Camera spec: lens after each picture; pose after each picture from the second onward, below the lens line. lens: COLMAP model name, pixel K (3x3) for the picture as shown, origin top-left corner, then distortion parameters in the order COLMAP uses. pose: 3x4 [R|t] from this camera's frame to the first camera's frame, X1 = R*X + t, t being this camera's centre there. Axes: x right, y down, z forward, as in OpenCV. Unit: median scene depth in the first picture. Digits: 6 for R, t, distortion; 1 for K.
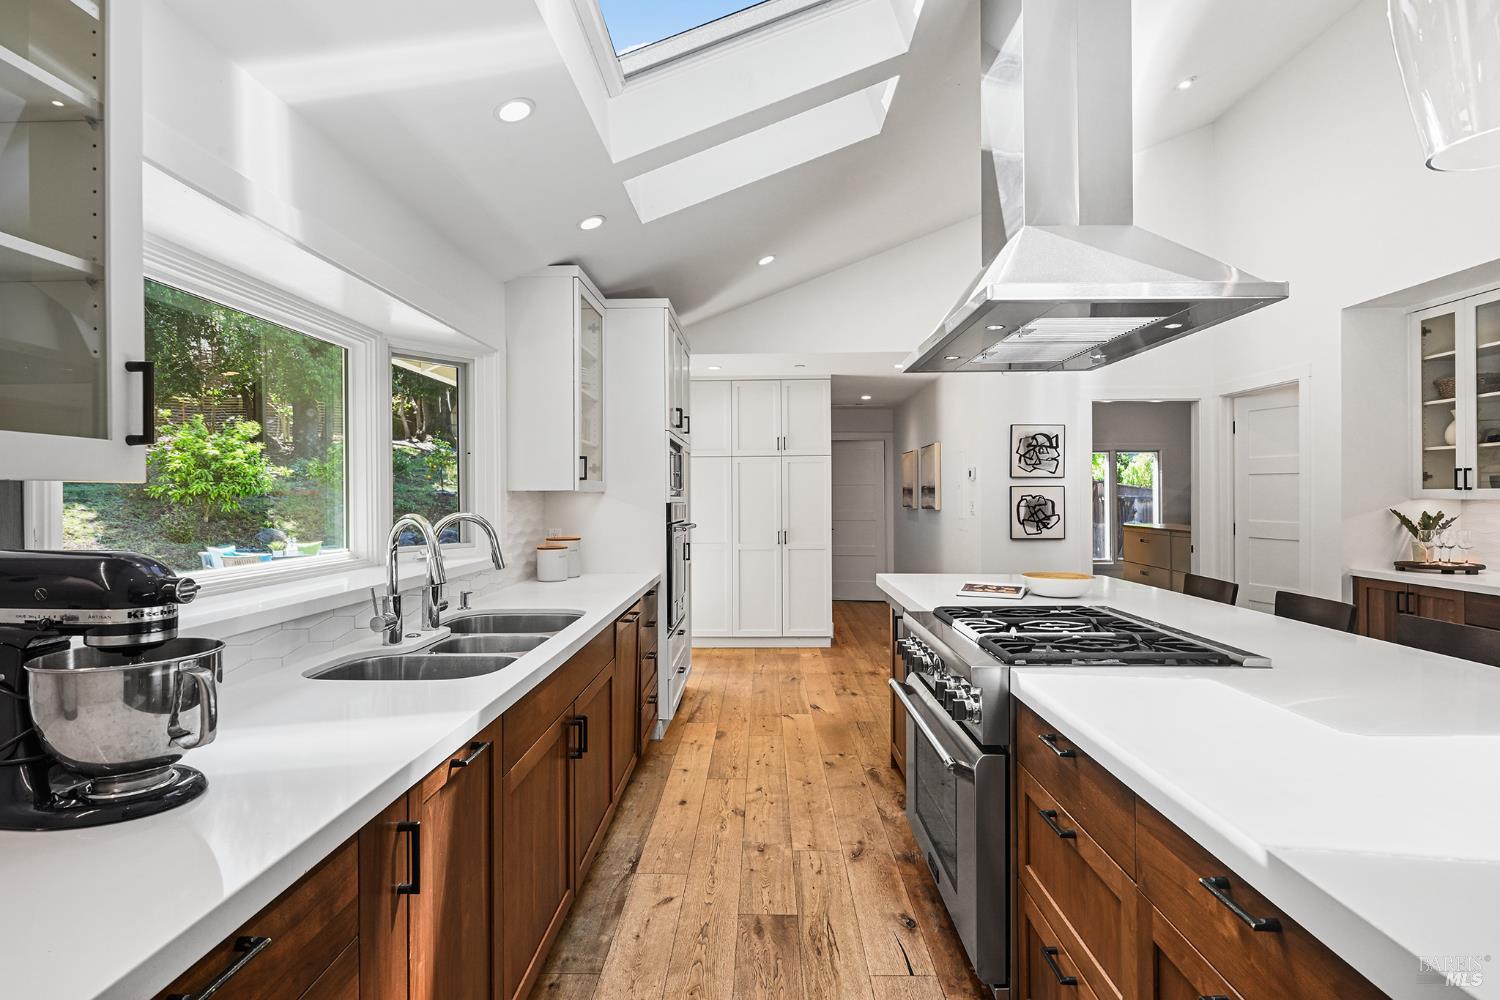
lens RADIAL K [[771.8, 0, 747.6], [0, 771.8, 494.3], [0, 0, 1]] dist [-0.000157, 0.000250]
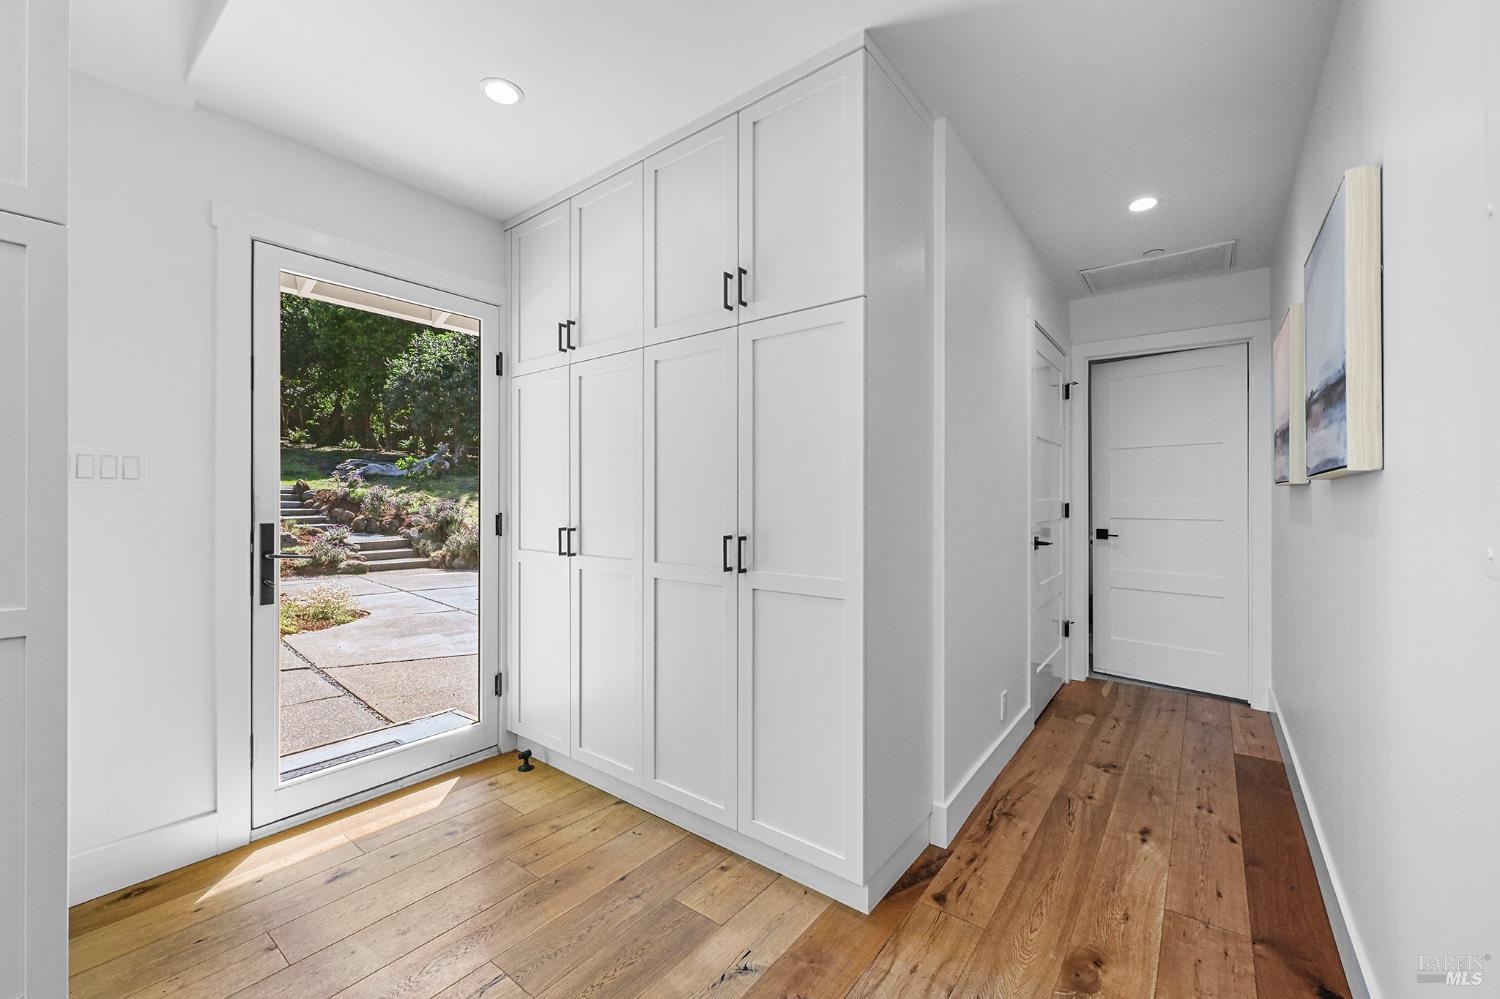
lens RADIAL K [[589.2, 0, 755.3], [0, 589.2, 498.9], [0, 0, 1]] dist [-0.000489, -0.000131]
pose [[0.806109, 0.005407, -0.591743, 0.304151], [-0.003475, 0.999984, 0.004404, 0.042186], [0.591757, -0.001493, 0.806115, 1.128300]]
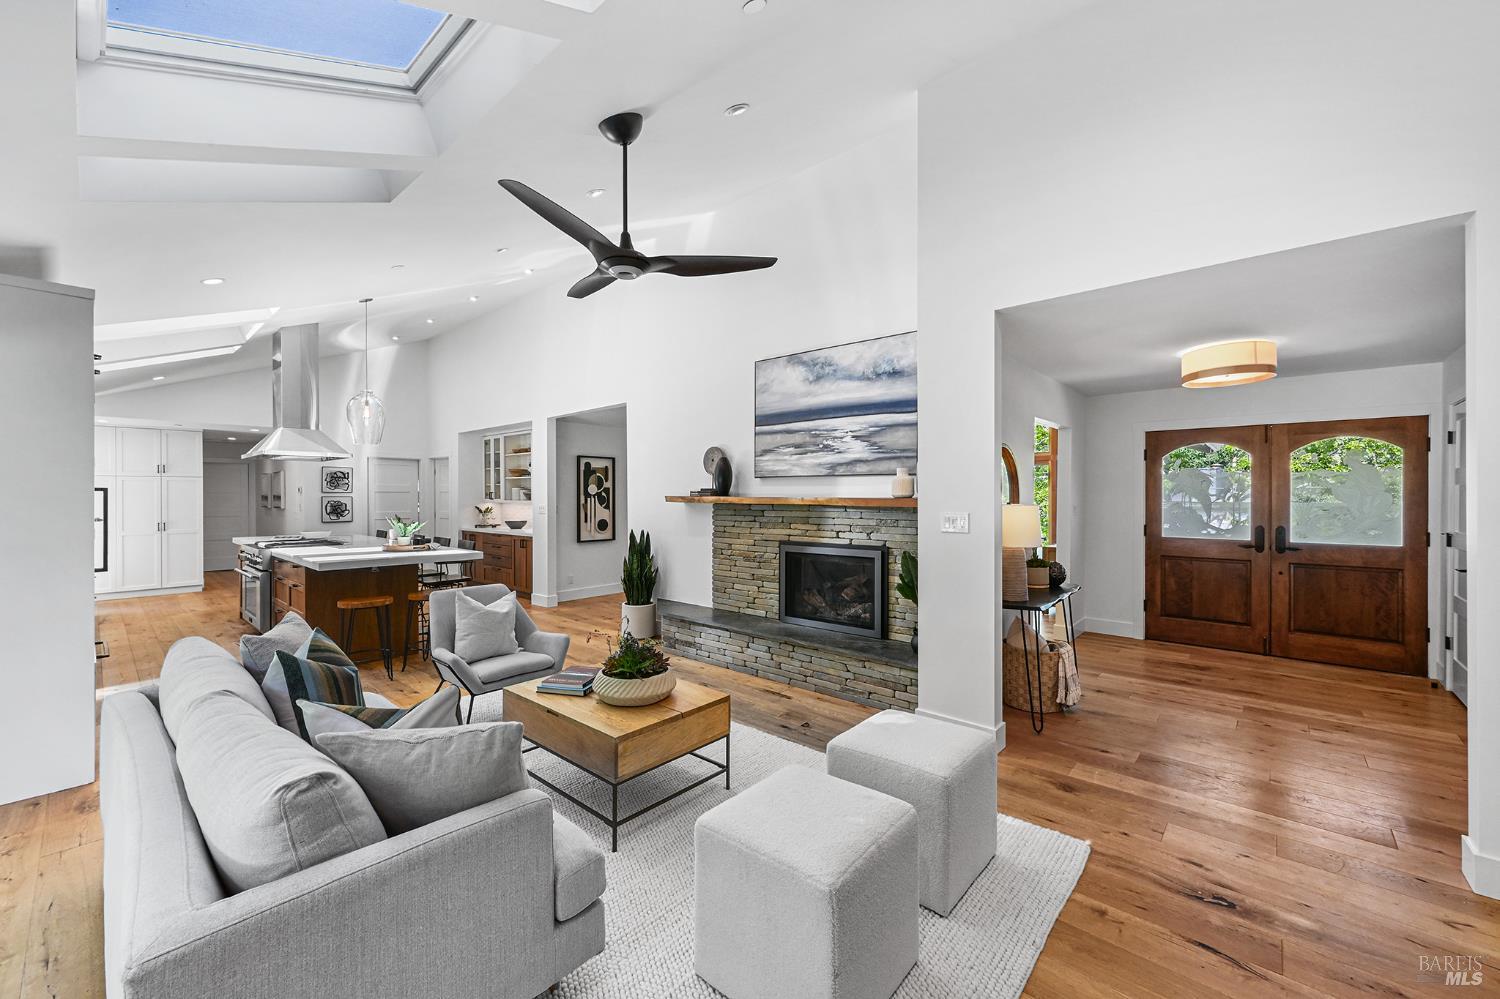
lens RADIAL K [[587.0, 0, 752.6], [0, 587.0, 498.1], [0, 0, 1]] dist [-0.000260, 0.000055]
pose [[0.645746, 0.000021, 0.763553, -0.135541], [-0.003544, 0.999989, 0.002969, -0.018098], [-0.763544, -0.004624, 0.645739, -1.068378]]
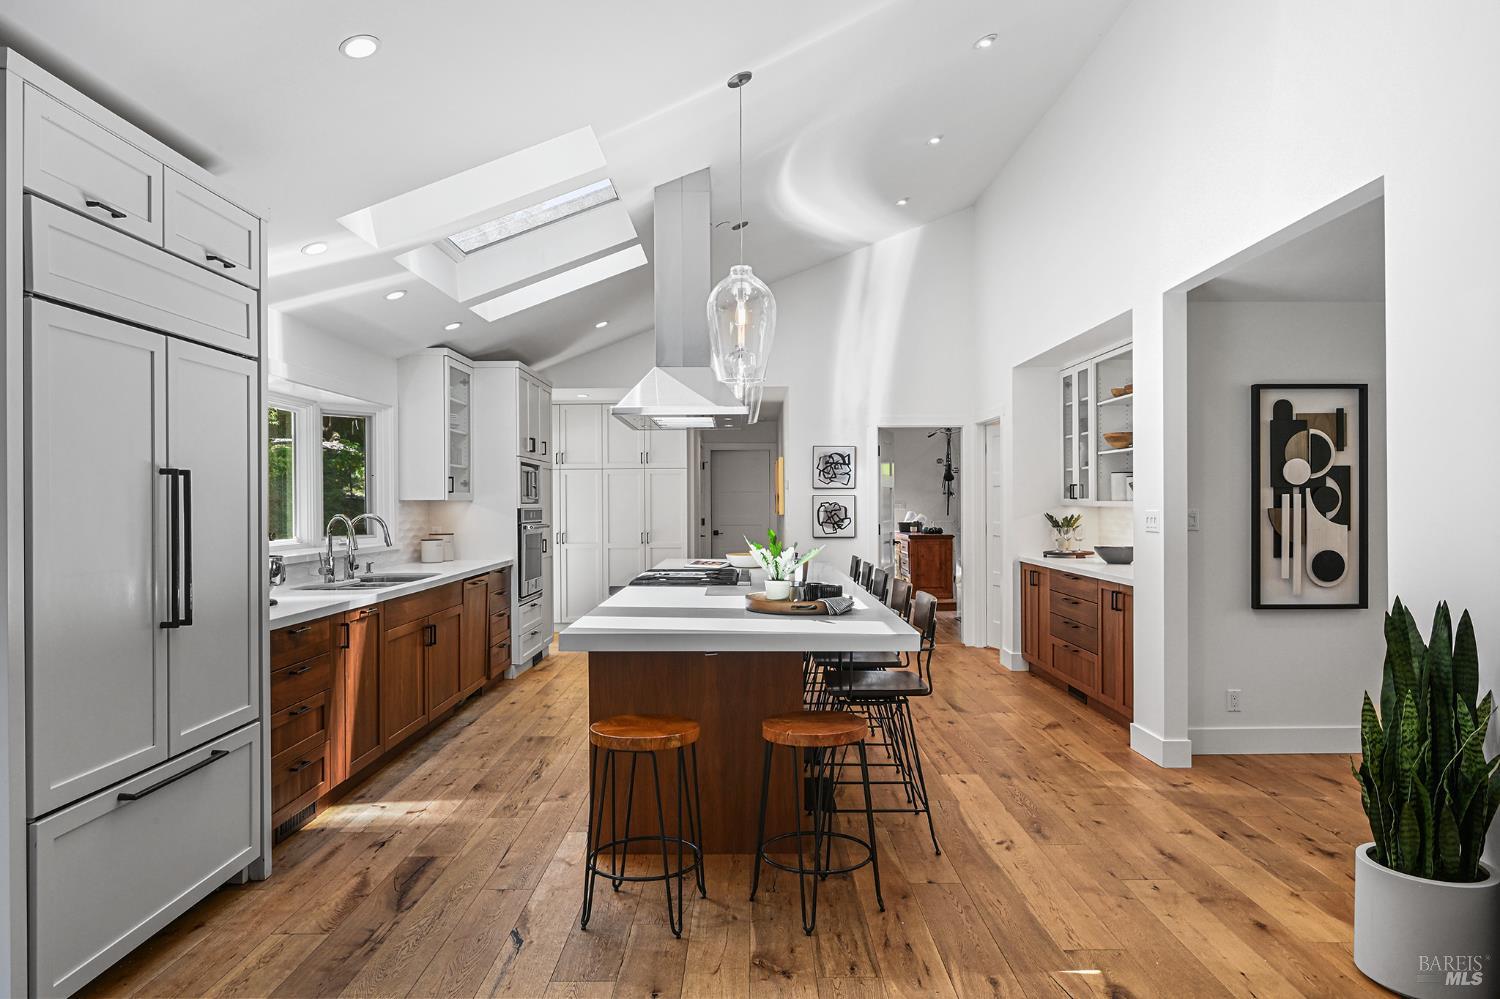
lens RADIAL K [[943.2, 0, 750.0], [0, 943.2, 499.5], [0, 0, 1]] dist [-0.002435, -0.001280]
pose [[0.999694, 0.000602, 0.024737, 0.242429], [-0.000630, 0.999999, 0.001158, -0.006205], [-0.024736, -0.001173, 0.999693, -0.630794]]
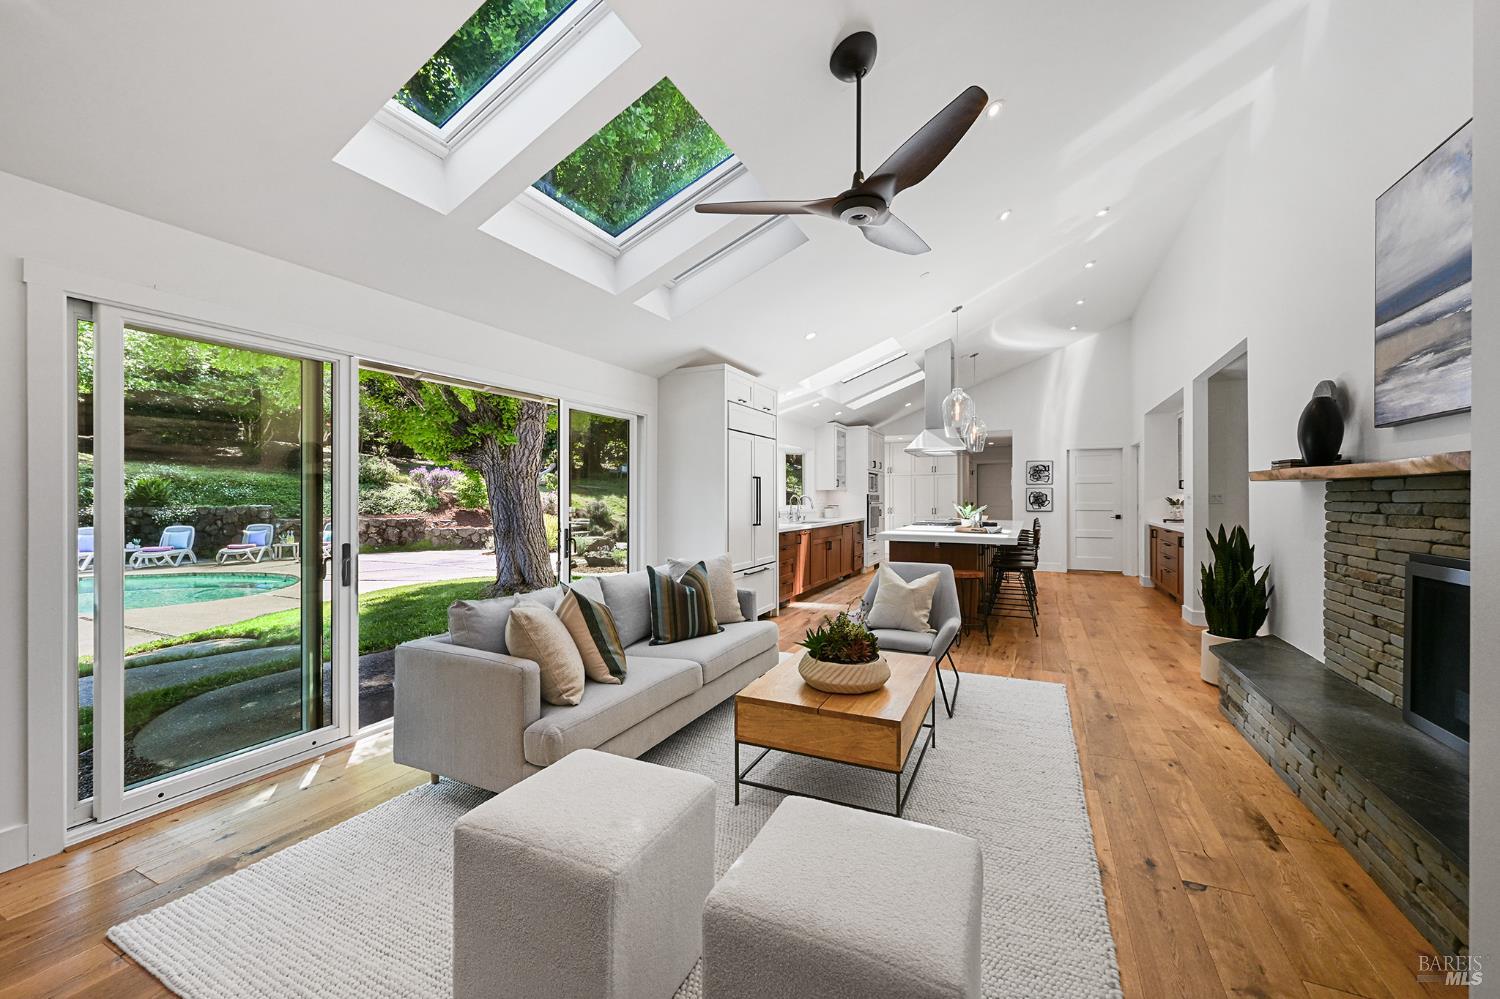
lens RADIAL K [[587.0, 0, 752.6], [0, 587.0, 498.1], [0, 0, 1]] dist [-0.000260, 0.000055]
pose [[0.912634, 0.003940, -0.408758, 0.374095], [-0.001307, 0.999977, 0.006719, 0.010867], [0.408774, -0.005598, 0.912618, -1.117584]]
